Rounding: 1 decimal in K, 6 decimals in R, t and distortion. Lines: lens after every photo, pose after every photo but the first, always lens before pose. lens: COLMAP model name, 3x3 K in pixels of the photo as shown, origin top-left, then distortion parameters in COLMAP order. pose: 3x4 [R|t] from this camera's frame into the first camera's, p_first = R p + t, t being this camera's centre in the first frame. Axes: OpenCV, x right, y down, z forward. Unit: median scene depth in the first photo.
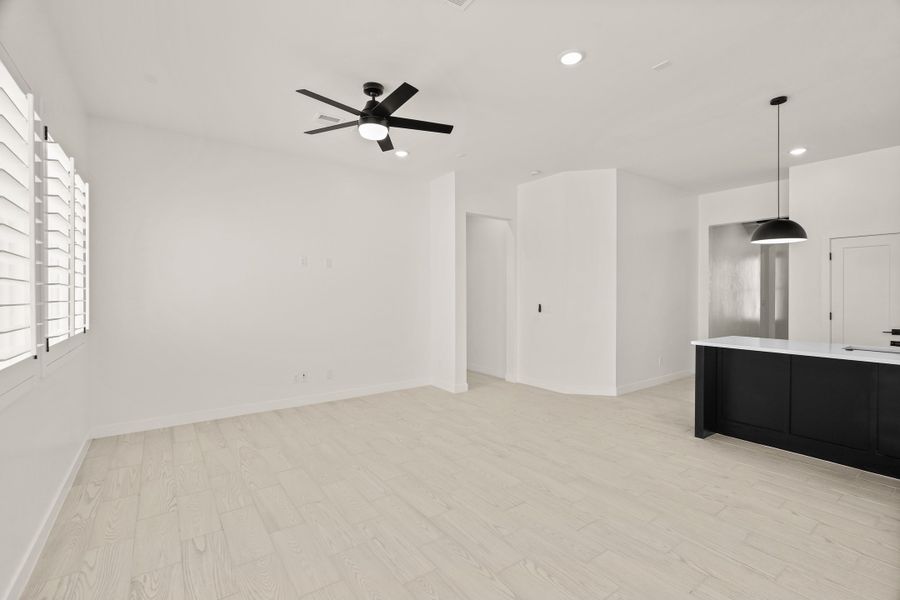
lens RADIAL K [[405.8, 0, 451.9], [0, 405.8, 298.5], [0, 0, 1]] dist [-0.010325, 0.005849]
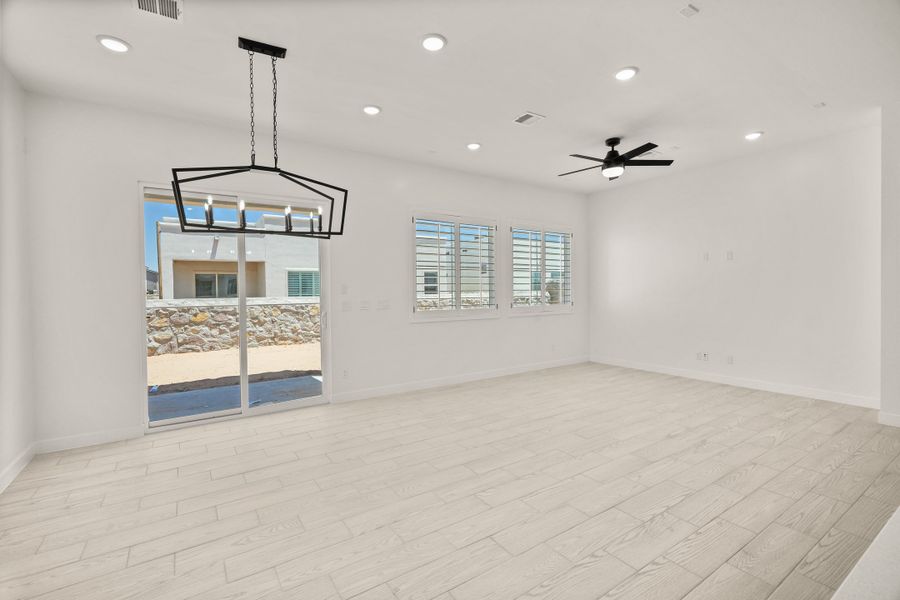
lens RADIAL K [[405.8, 0, 451.9], [0, 405.8, 298.5], [0, 0, 1]] dist [-0.010325, 0.005849]
pose [[-0.040352, 0.025269, -0.998866, 1.089690], [0.002375, 0.999680, 0.025194, -0.003652], [0.999183, -0.001356, -0.040399, 0.422468]]
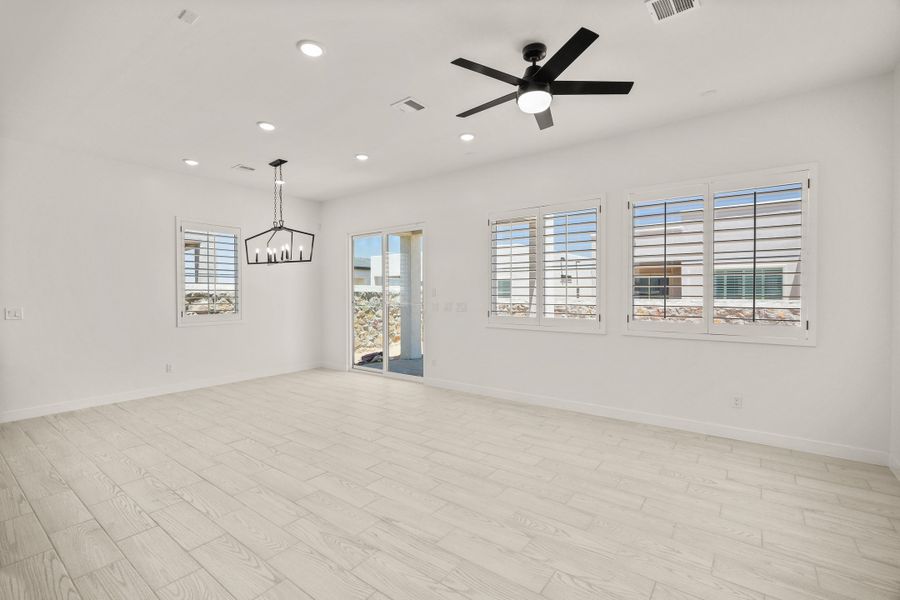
lens RADIAL K [[405.8, 0, 451.9], [0, 405.8, 298.5], [0, 0, 1]] dist [-0.010325, 0.005849]
pose [[-0.955772, 0.008035, -0.293997, 0.199556], [0.001023, 0.999711, 0.023999, -0.014820], [0.294106, 0.022637, -0.955505, 1.536331]]
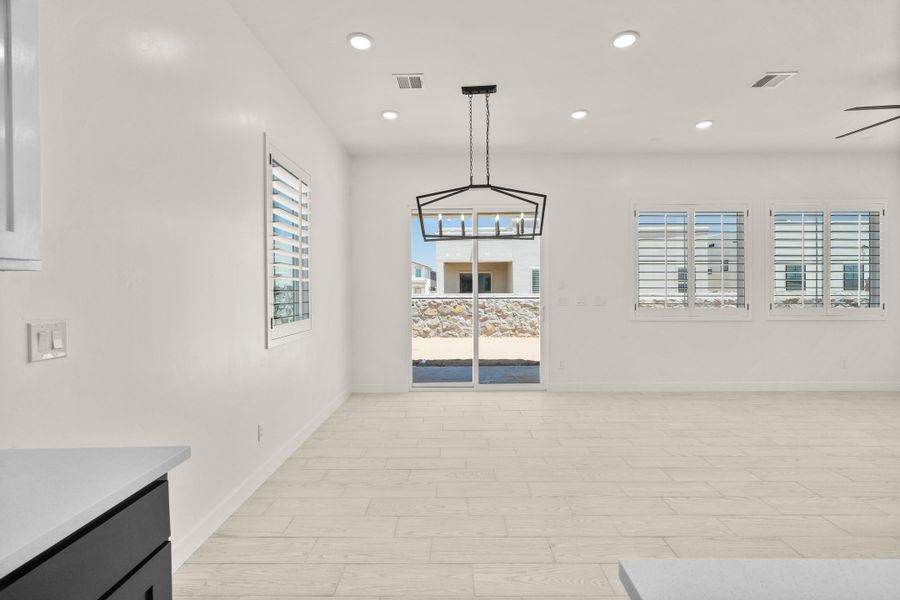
lens RADIAL K [[405.8, 0, 451.9], [0, 405.8, 298.5], [0, 0, 1]] dist [-0.010325, 0.005849]
pose [[-0.594119, 0.022915, -0.804051, 1.137215], [-0.001582, 0.999559, 0.029655, 0.003006], [0.804375, 0.018891, -0.593821, 0.544984]]
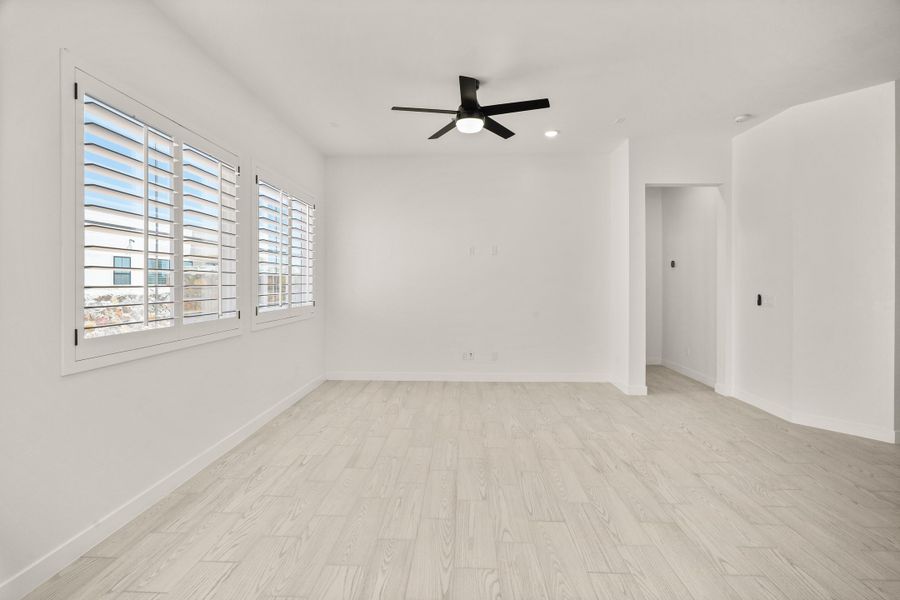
lens RADIAL K [[410.6, 0, 449.9], [0, 410.6, 284.4], [0, 0, 1]] dist [-0.003962, 0.000106]
pose [[0.787065, 0.007525, -0.616824, 0.366739], [-0.008681, 0.999962, 0.001123, -0.000438], [0.616808, 0.004471, 0.787101, 0.112574]]
